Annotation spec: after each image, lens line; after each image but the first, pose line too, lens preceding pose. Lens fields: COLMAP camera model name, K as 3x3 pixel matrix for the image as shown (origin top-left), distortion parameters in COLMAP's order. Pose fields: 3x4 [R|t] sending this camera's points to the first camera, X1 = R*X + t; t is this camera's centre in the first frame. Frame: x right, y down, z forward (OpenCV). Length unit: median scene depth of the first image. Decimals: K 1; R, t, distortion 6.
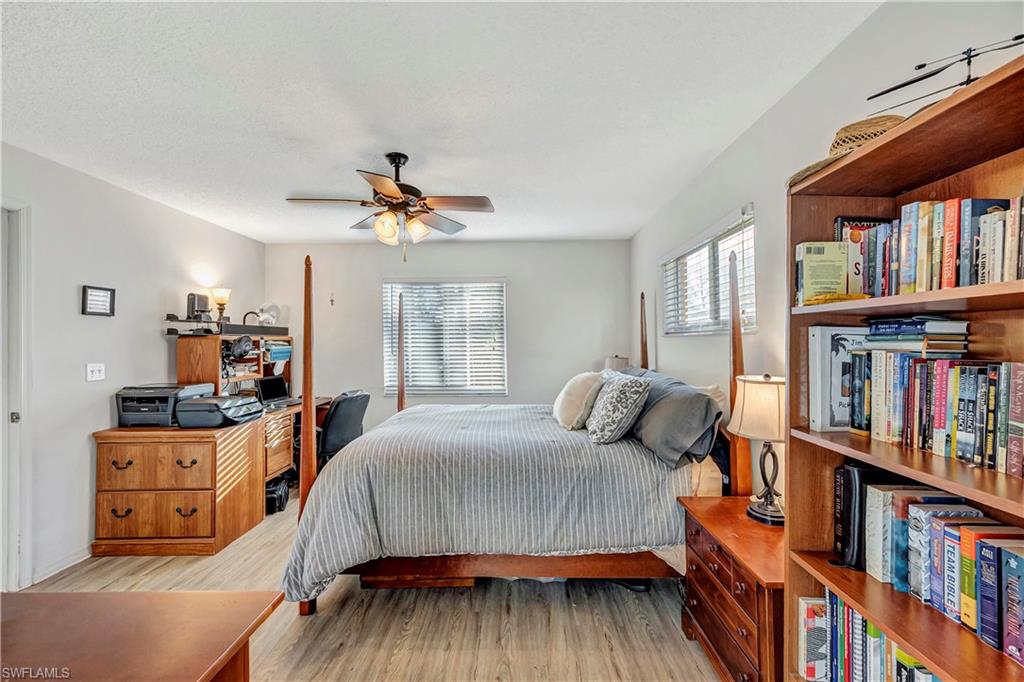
lens RADIAL K [[406.2, 0, 507.5], [0, 406.2, 341.8], [0, 0, 1]] dist [0.000891, 0.000428]
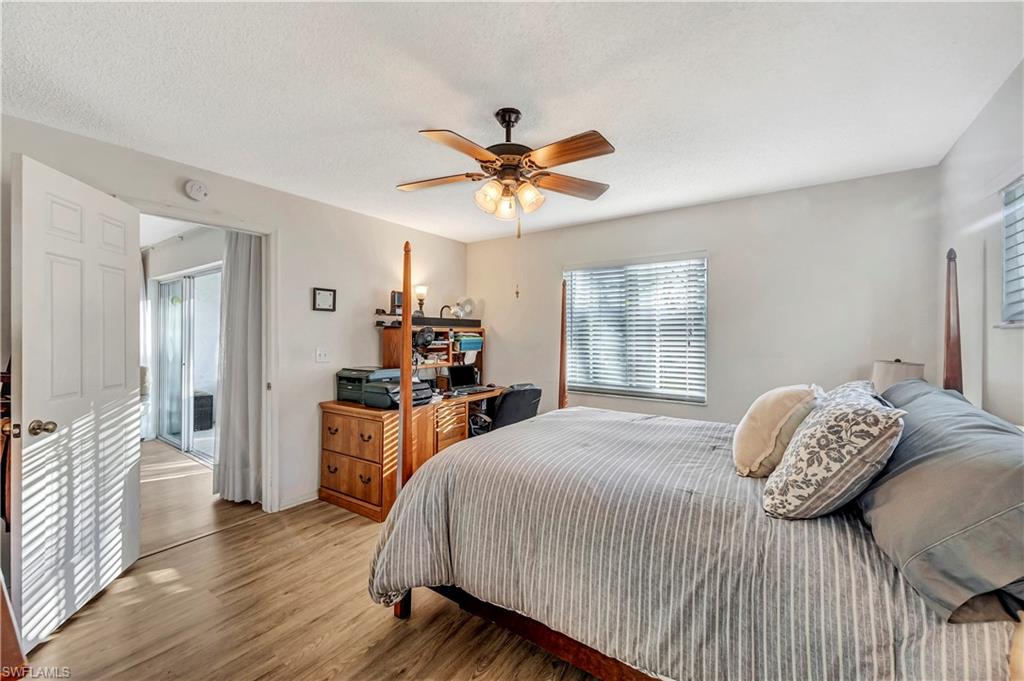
lens RADIAL K [[406.2, 0, 507.5], [0, 406.2, 341.3], [0, 0, 1]] dist [0.000891, 0.000428]
pose [[0.836960, 0.017701, -0.546978, 0.173732], [-0.008721, 0.999781, 0.019009, 0.000222], [0.547194, -0.011140, 0.836931, 0.255749]]
